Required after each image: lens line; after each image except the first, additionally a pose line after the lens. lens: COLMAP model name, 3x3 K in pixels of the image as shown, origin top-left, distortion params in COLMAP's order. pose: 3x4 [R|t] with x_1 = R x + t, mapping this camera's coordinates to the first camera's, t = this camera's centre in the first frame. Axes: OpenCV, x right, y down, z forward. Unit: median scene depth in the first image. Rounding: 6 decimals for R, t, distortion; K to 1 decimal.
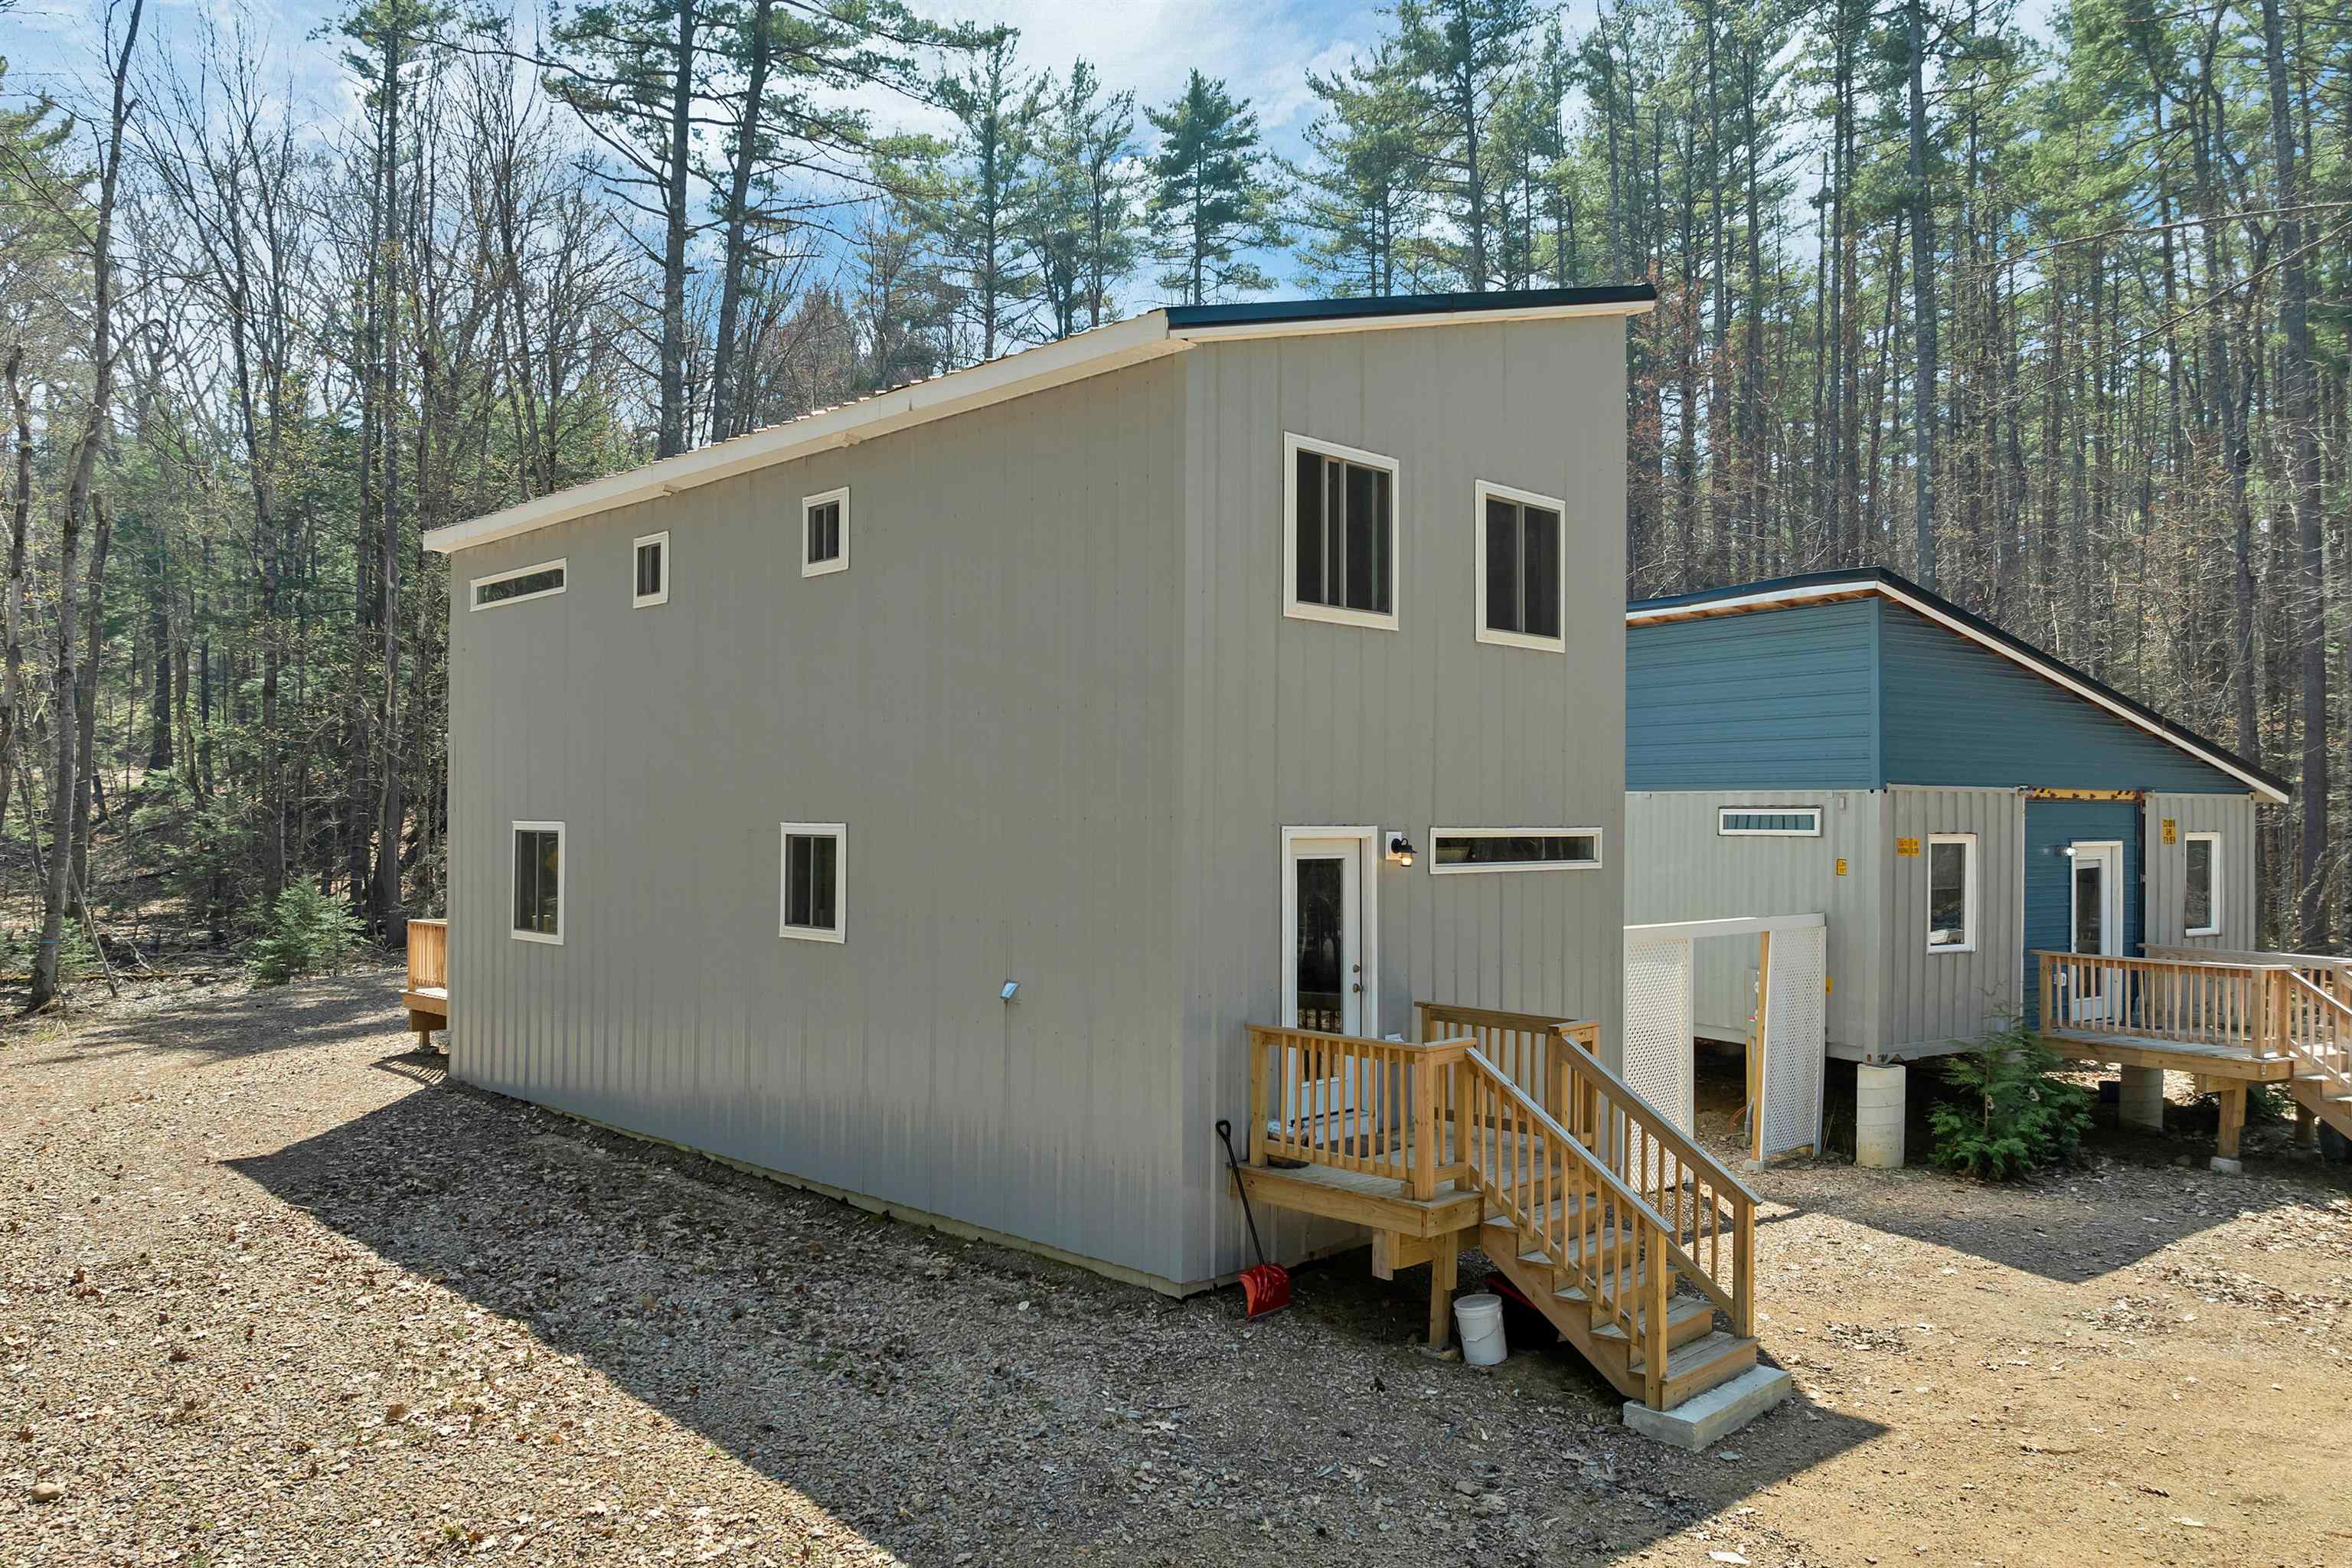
lens RADIAL K [[1699.1, 0, 1180.3], [0, 1699.1, 808.4], [0, 0, 1]] dist [-0.036998, 0.002659]
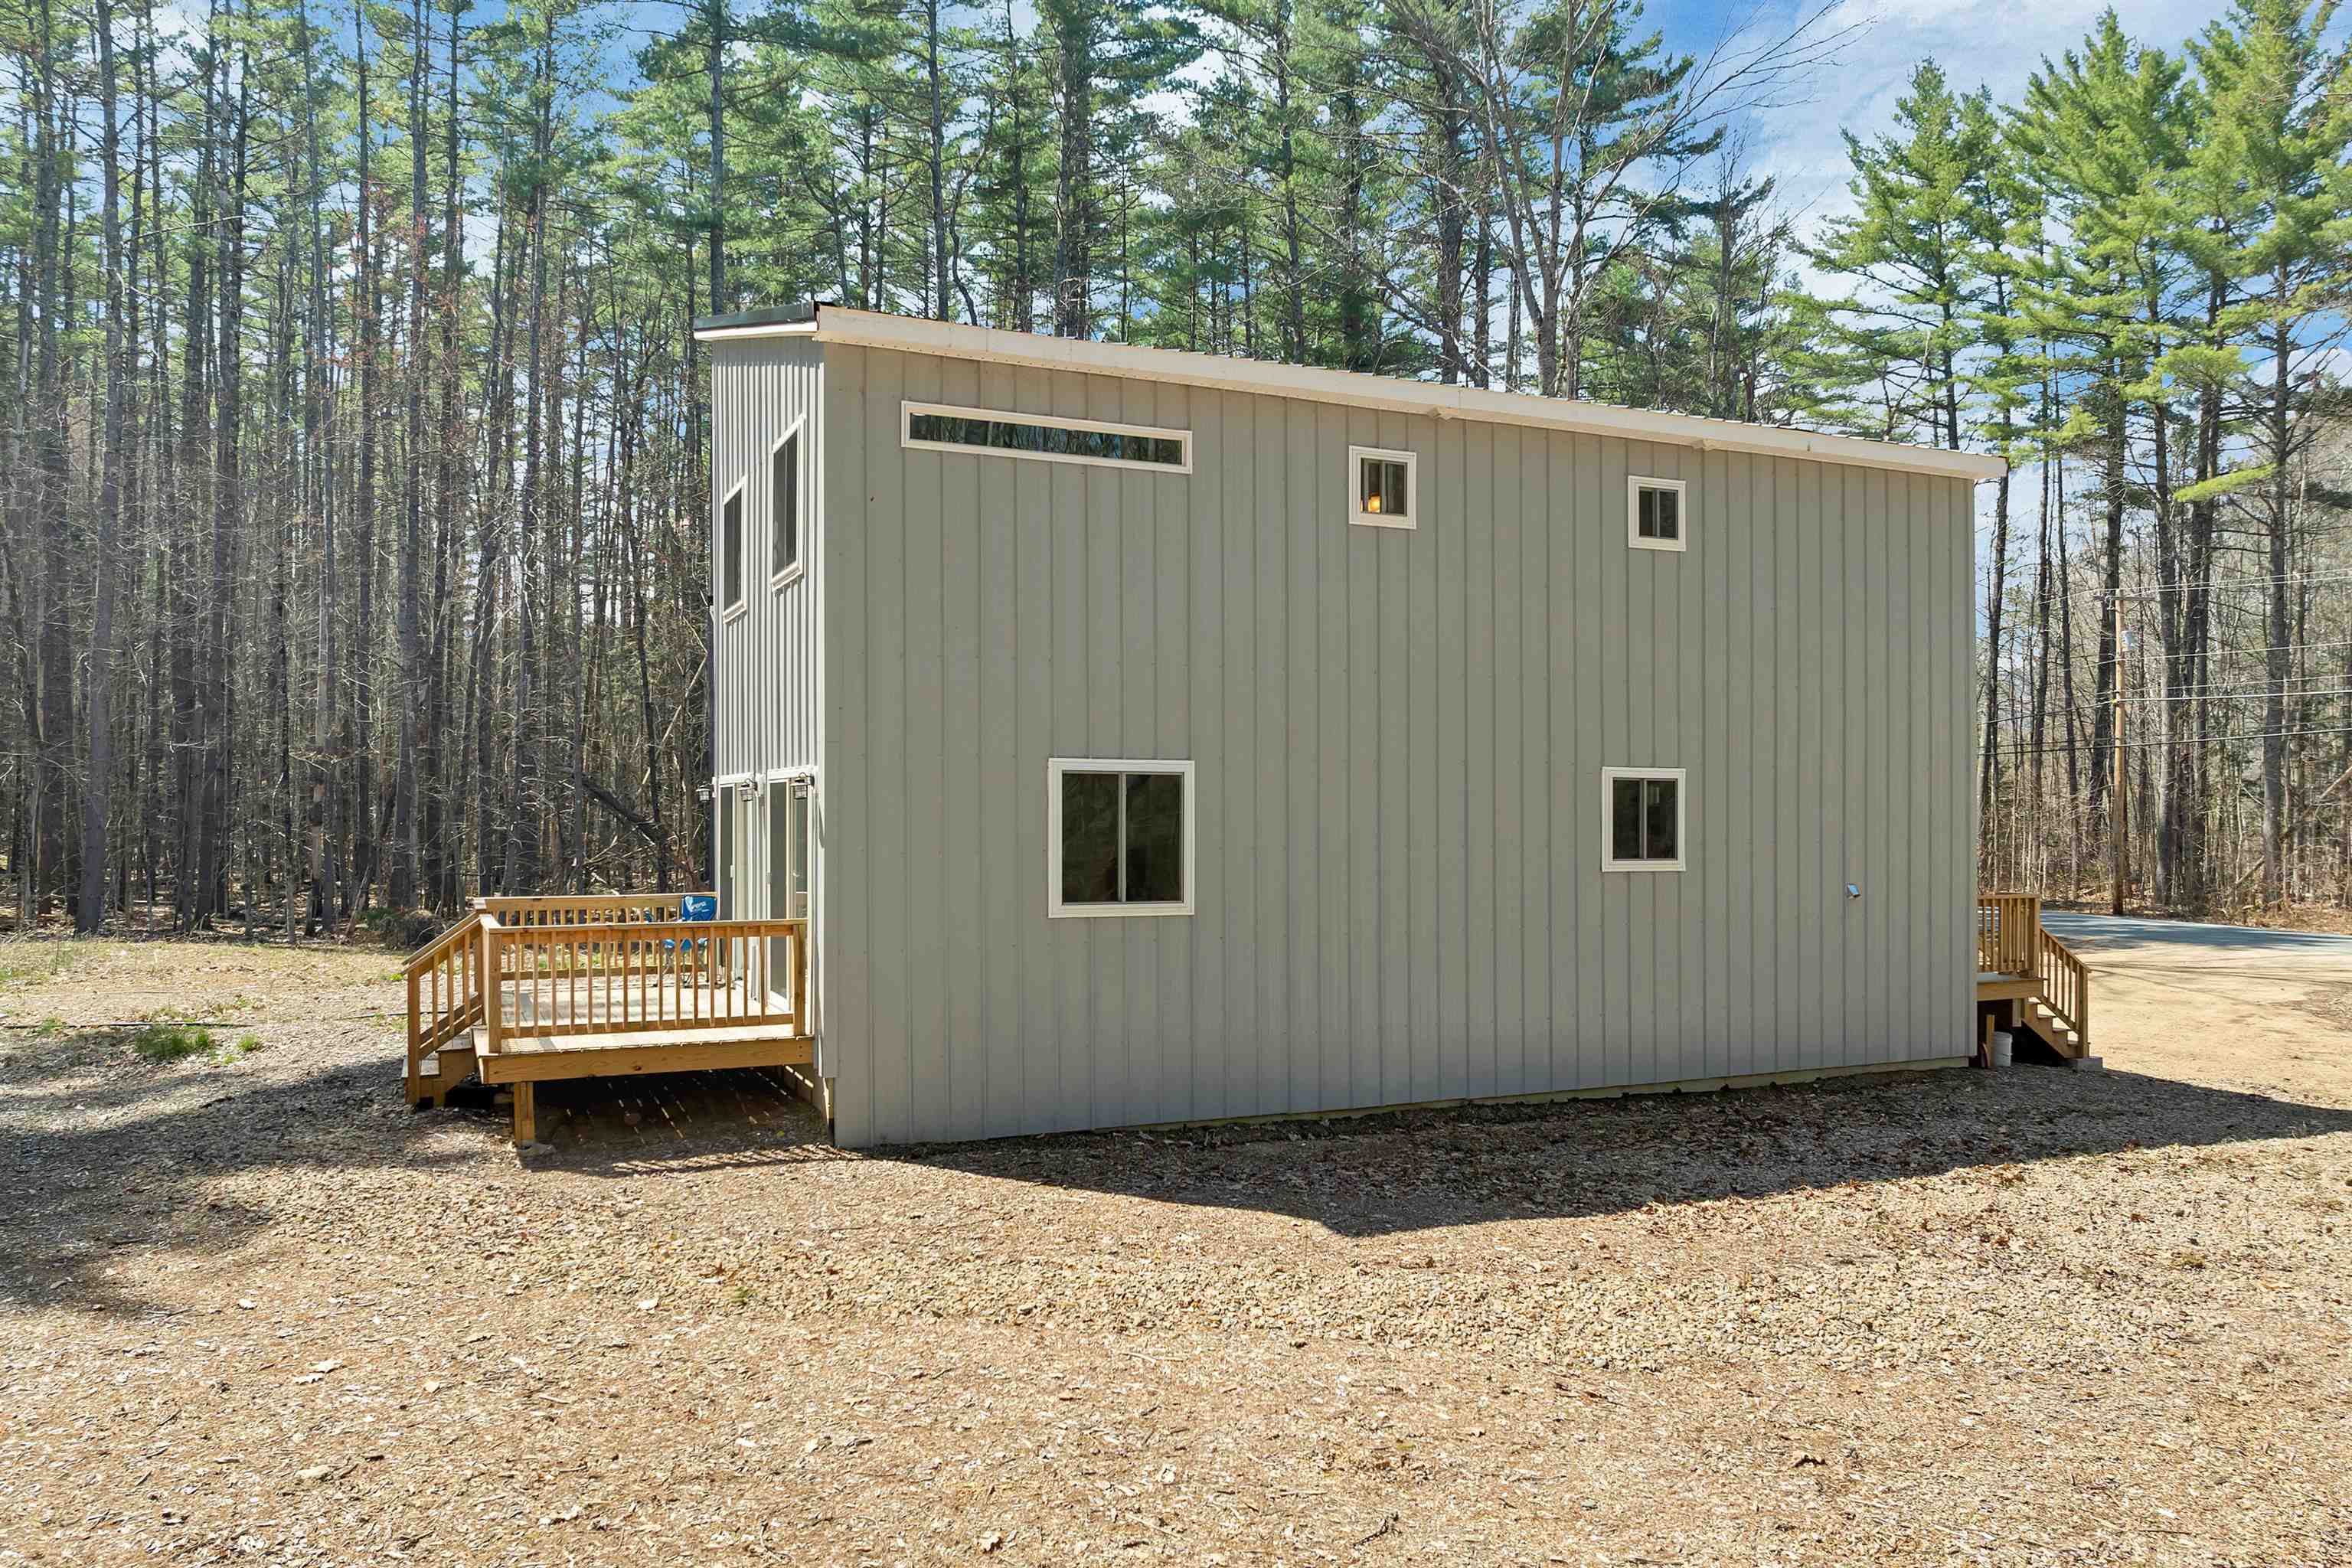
lens RADIAL K [[1699.1, 0, 1180.3], [0, 1699.1, 808.4], [0, 0, 1]] dist [-0.036998, 0.002659]
pose [[0.362060, 0.001707, 0.932153, -1.373523], [-0.008603, 0.999962, 0.001510, 0.036374], [-0.932115, -0.008566, 0.362061, 0.874527]]
